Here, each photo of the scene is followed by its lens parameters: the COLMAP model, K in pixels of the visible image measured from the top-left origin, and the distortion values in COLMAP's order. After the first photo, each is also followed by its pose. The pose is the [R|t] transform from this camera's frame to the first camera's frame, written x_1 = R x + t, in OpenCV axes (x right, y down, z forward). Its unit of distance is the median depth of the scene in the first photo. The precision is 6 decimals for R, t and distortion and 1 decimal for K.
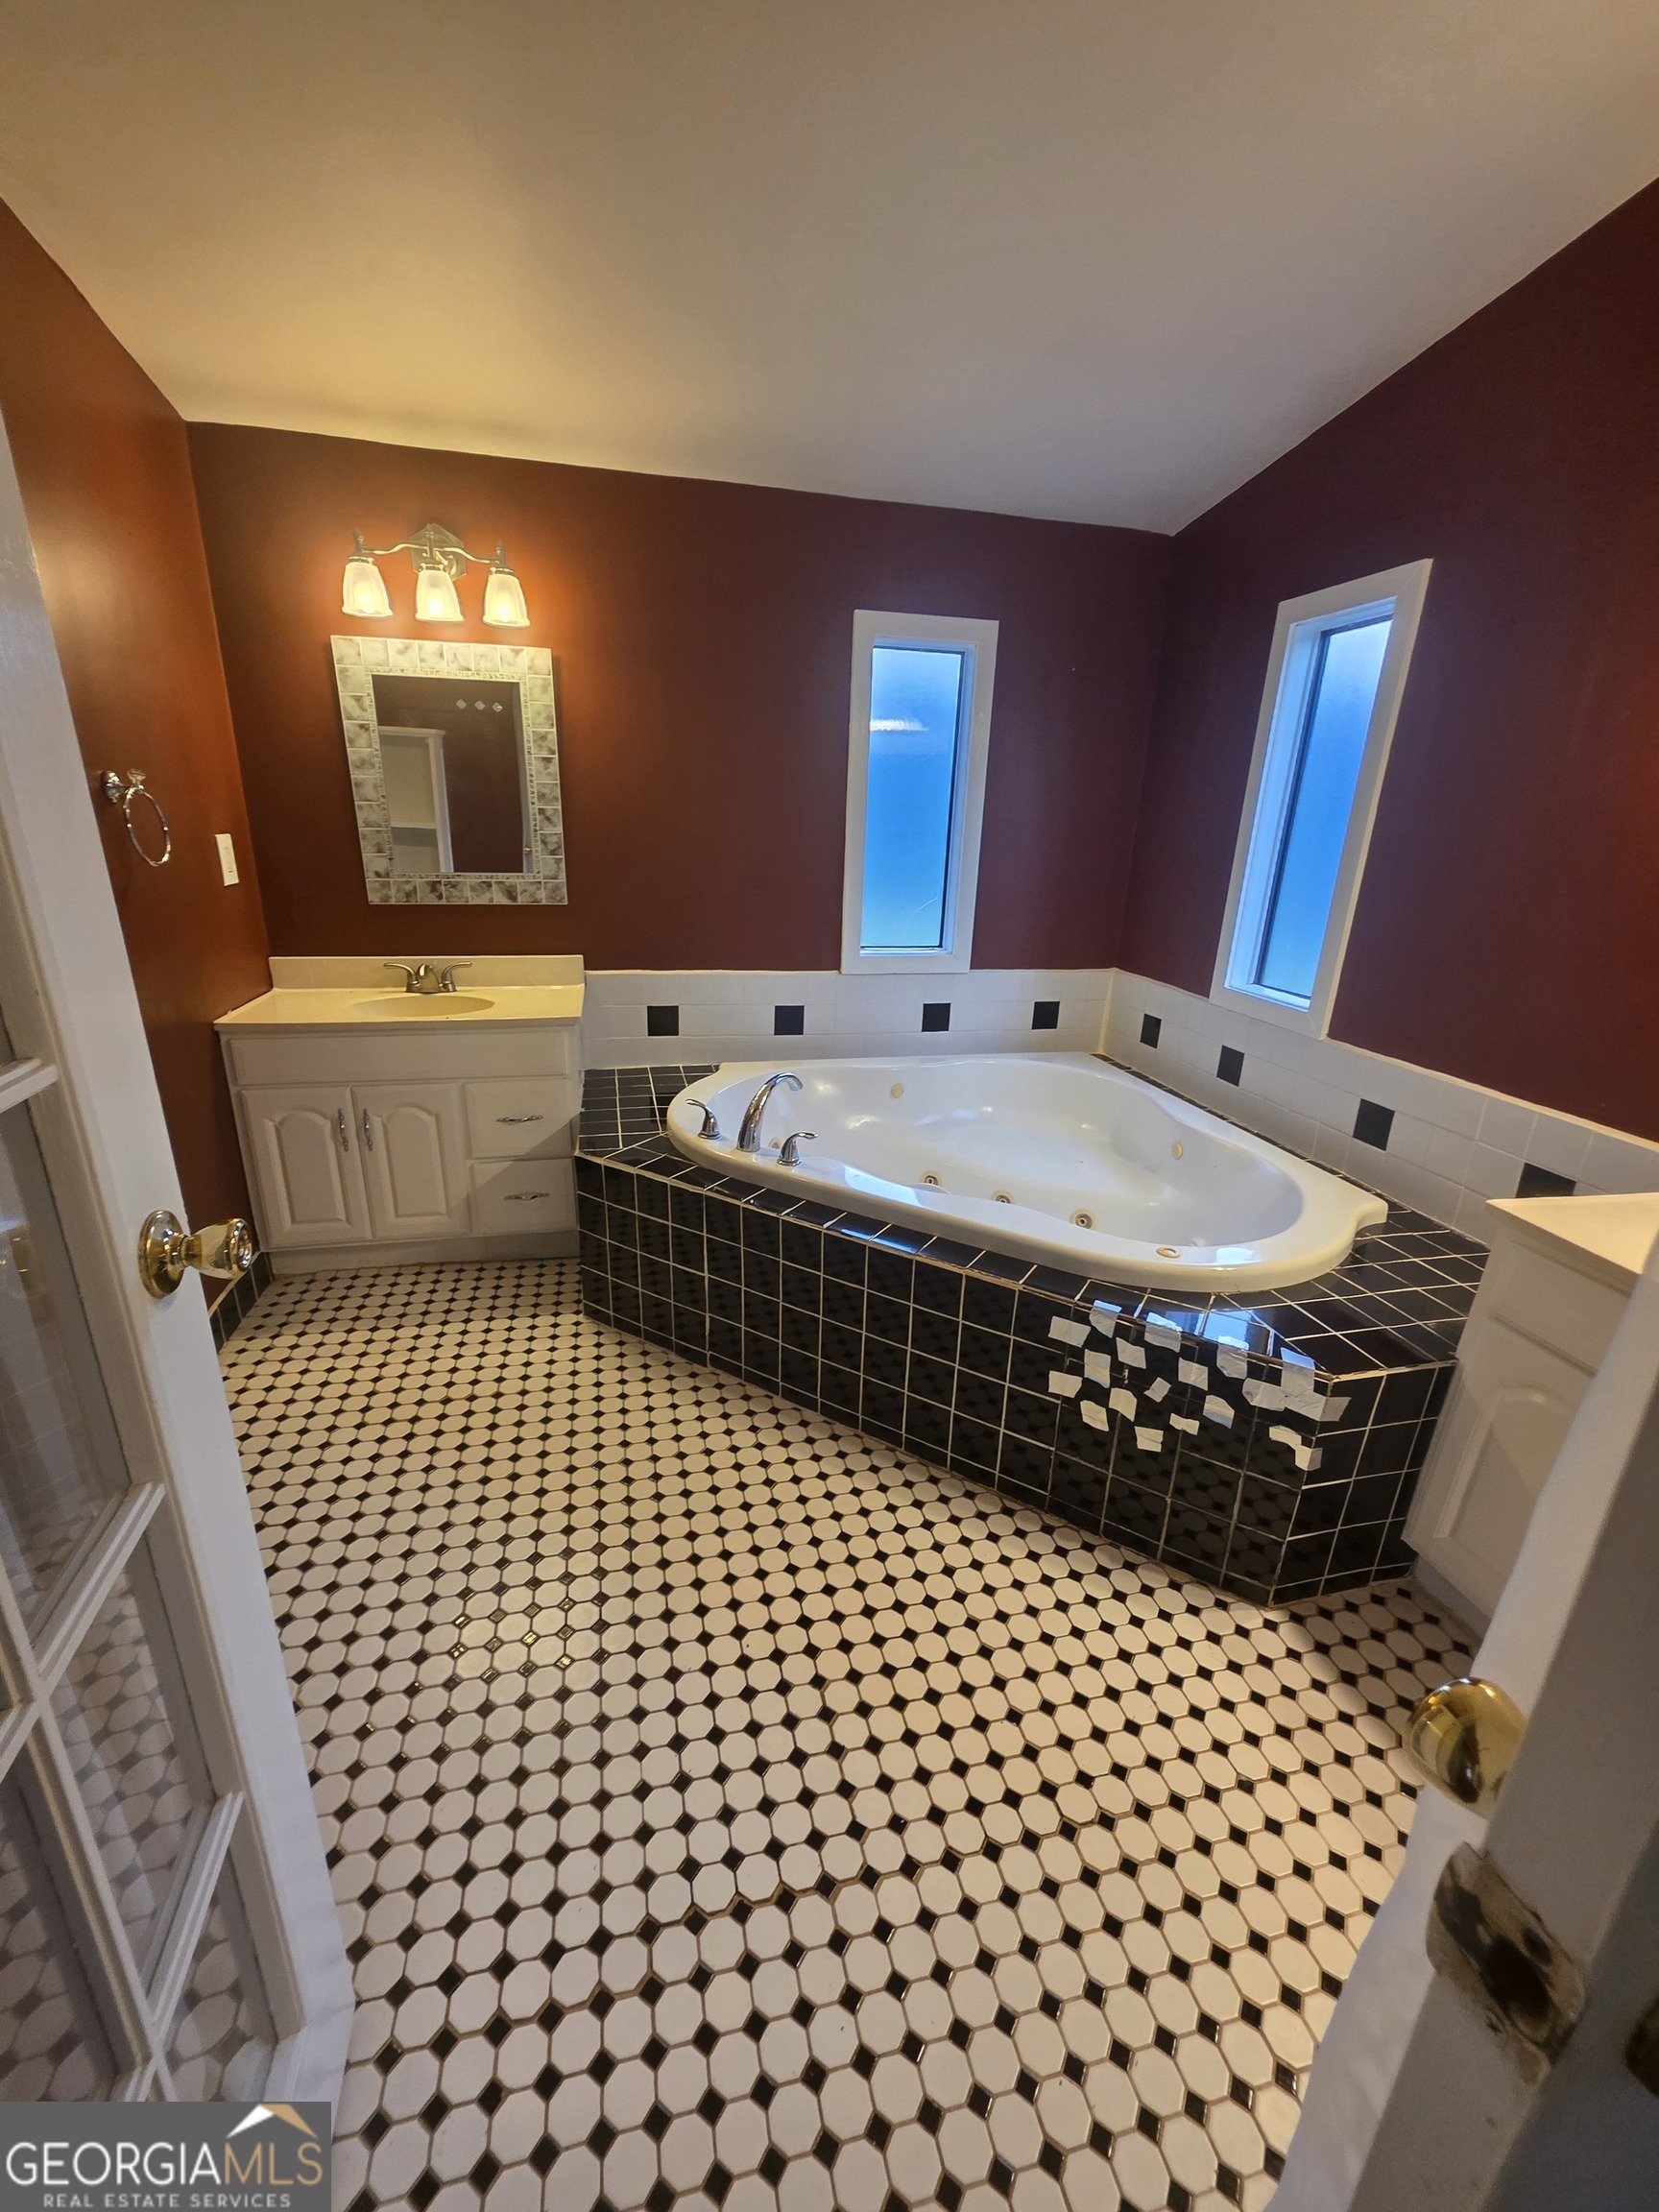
lens RADIAL K [[885.0, 0, 820.5], [0, 885.0, 1105.7], [0, 0, 1]] dist [0.003291, -0.001707]
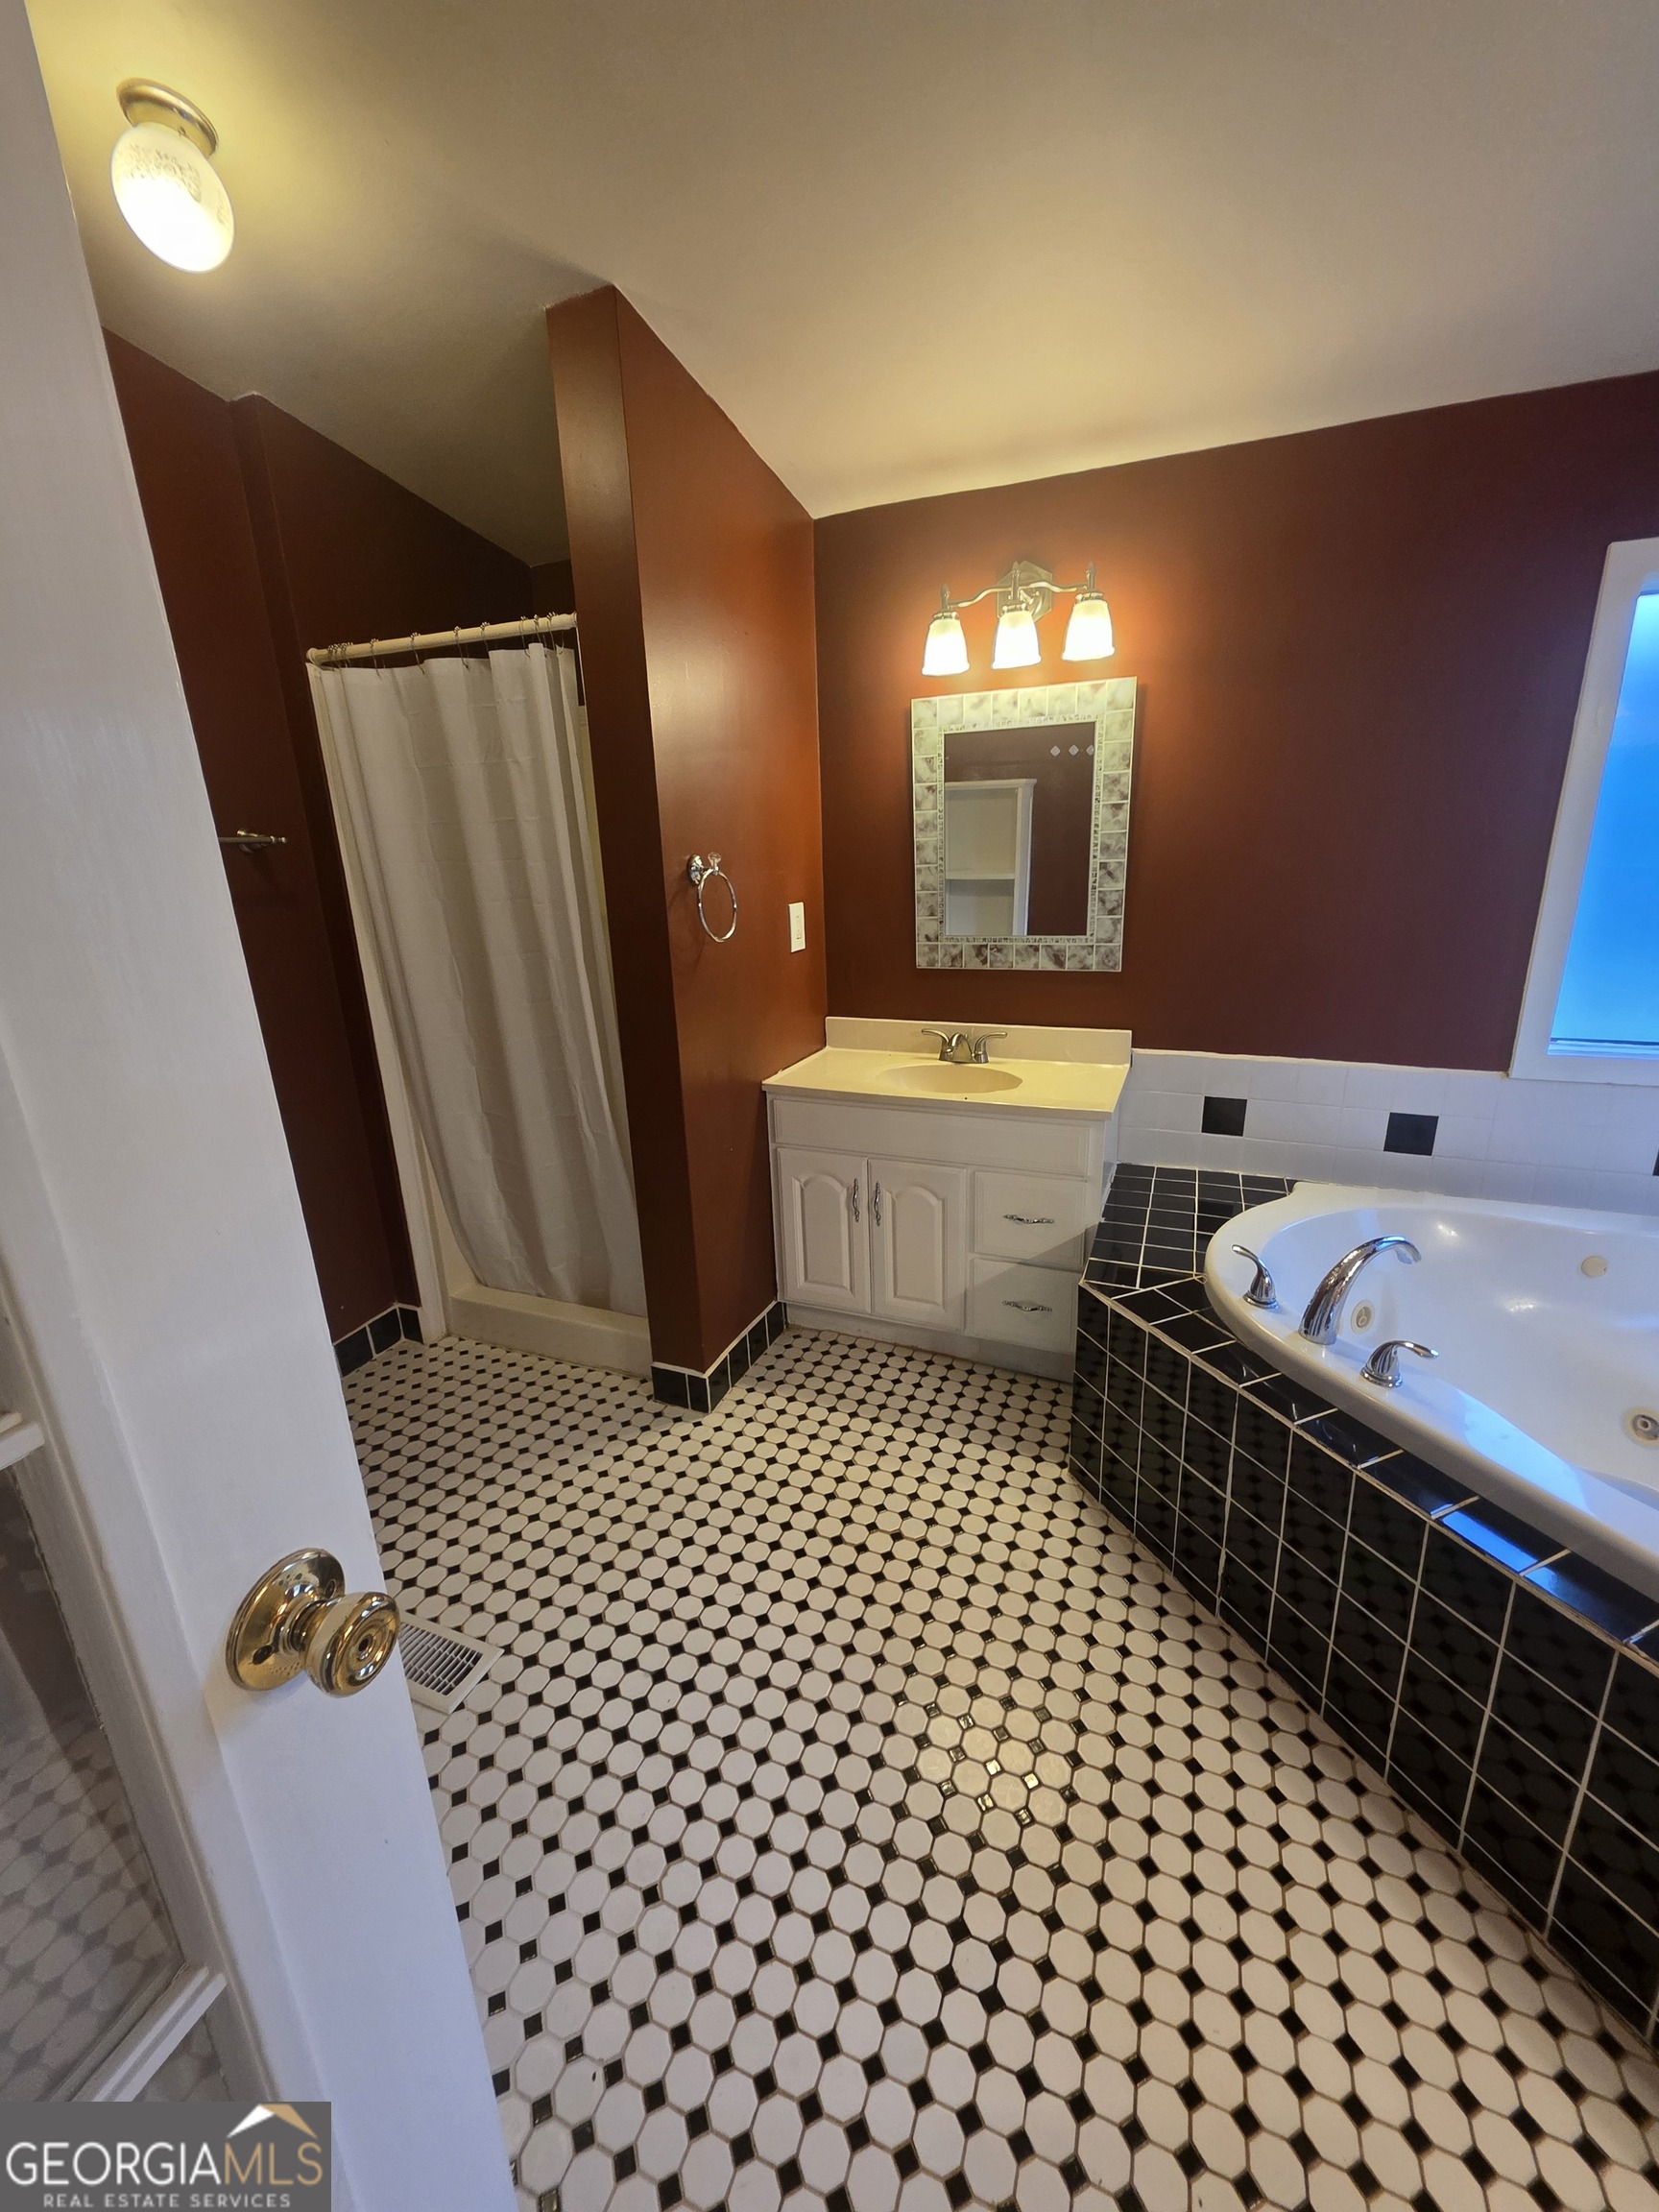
lens RADIAL K [[885.0, 0, 840.2], [0, 885.0, 1102.6], [0, 0, 1]] dist [0.003291, -0.001707]
pose [[0.816620, 0.109059, -0.566778, -0.012498], [-0.130013, 0.991506, 0.003461, -0.088605], [0.562342, 0.070862, 0.823863, 0.195427]]
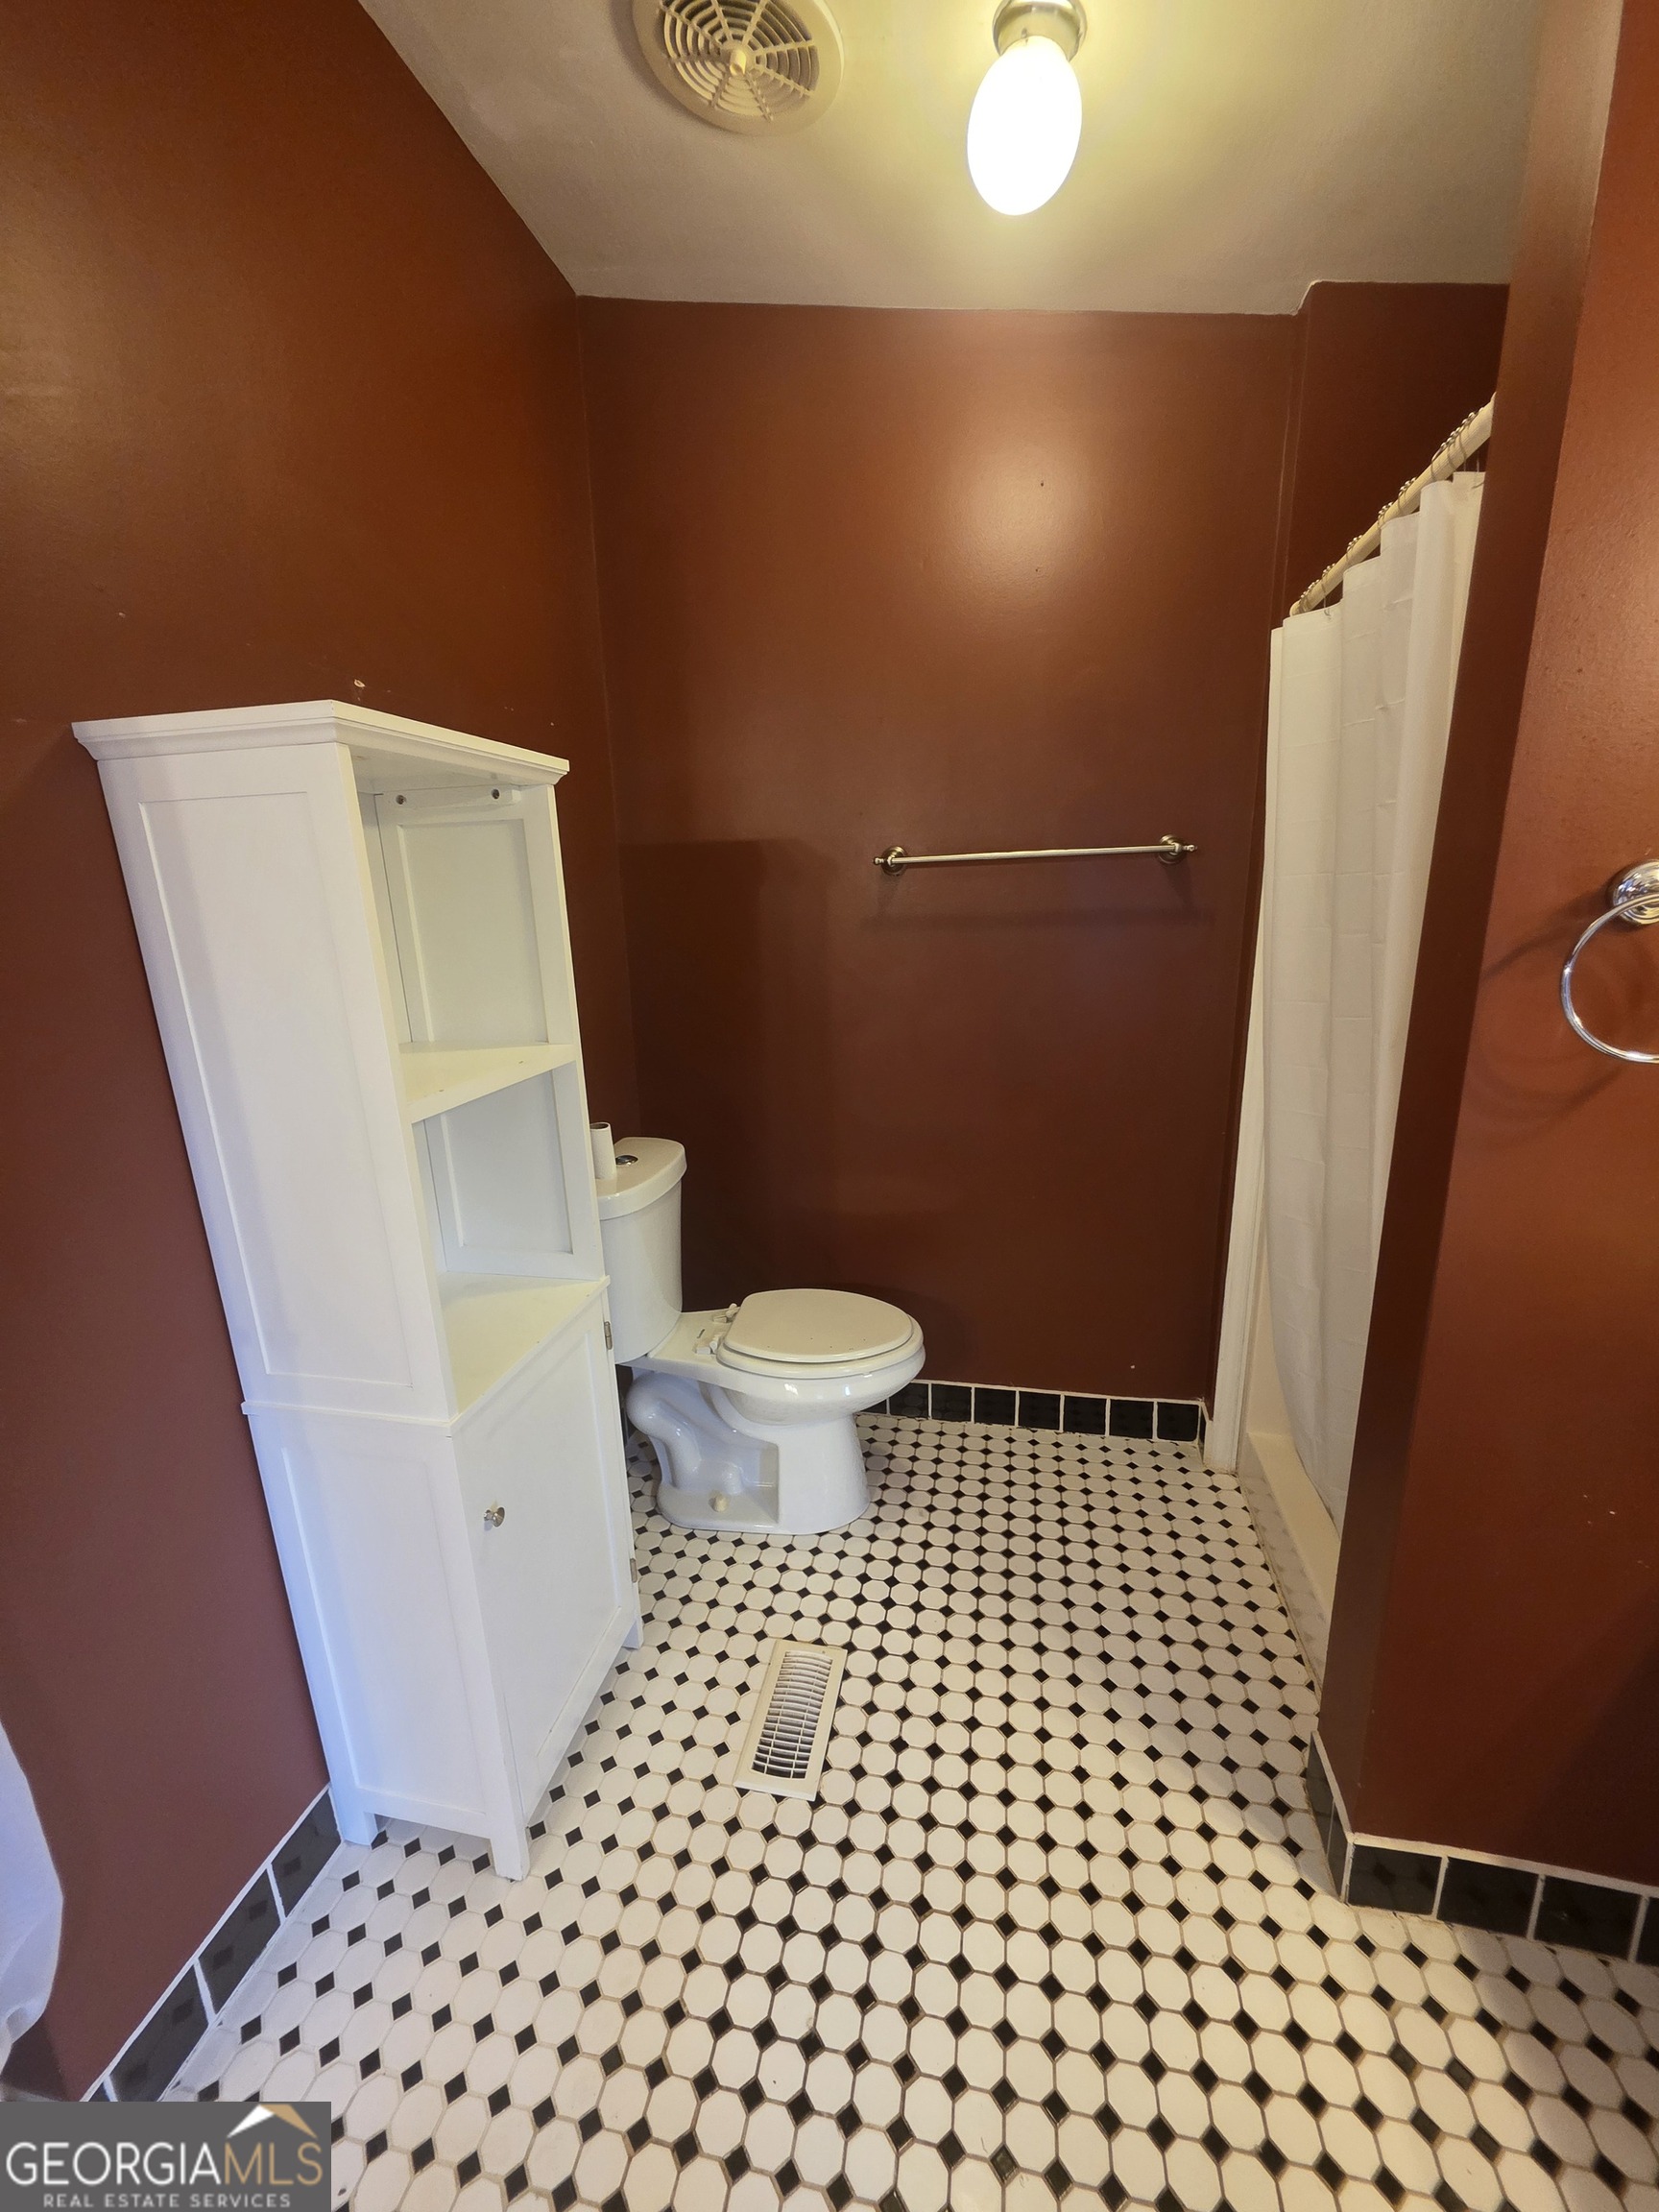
lens RADIAL K [[885.0, 0, 831.3], [0, 885.0, 1108.6], [0, 0, 1]] dist [0.003291, -0.001707]
pose [[-0.428300, 0.199520, -0.881334, -0.153677], [-0.268960, 0.902969, 0.335124, -0.253351], [0.862681, 0.380578, -0.333079, 0.701366]]
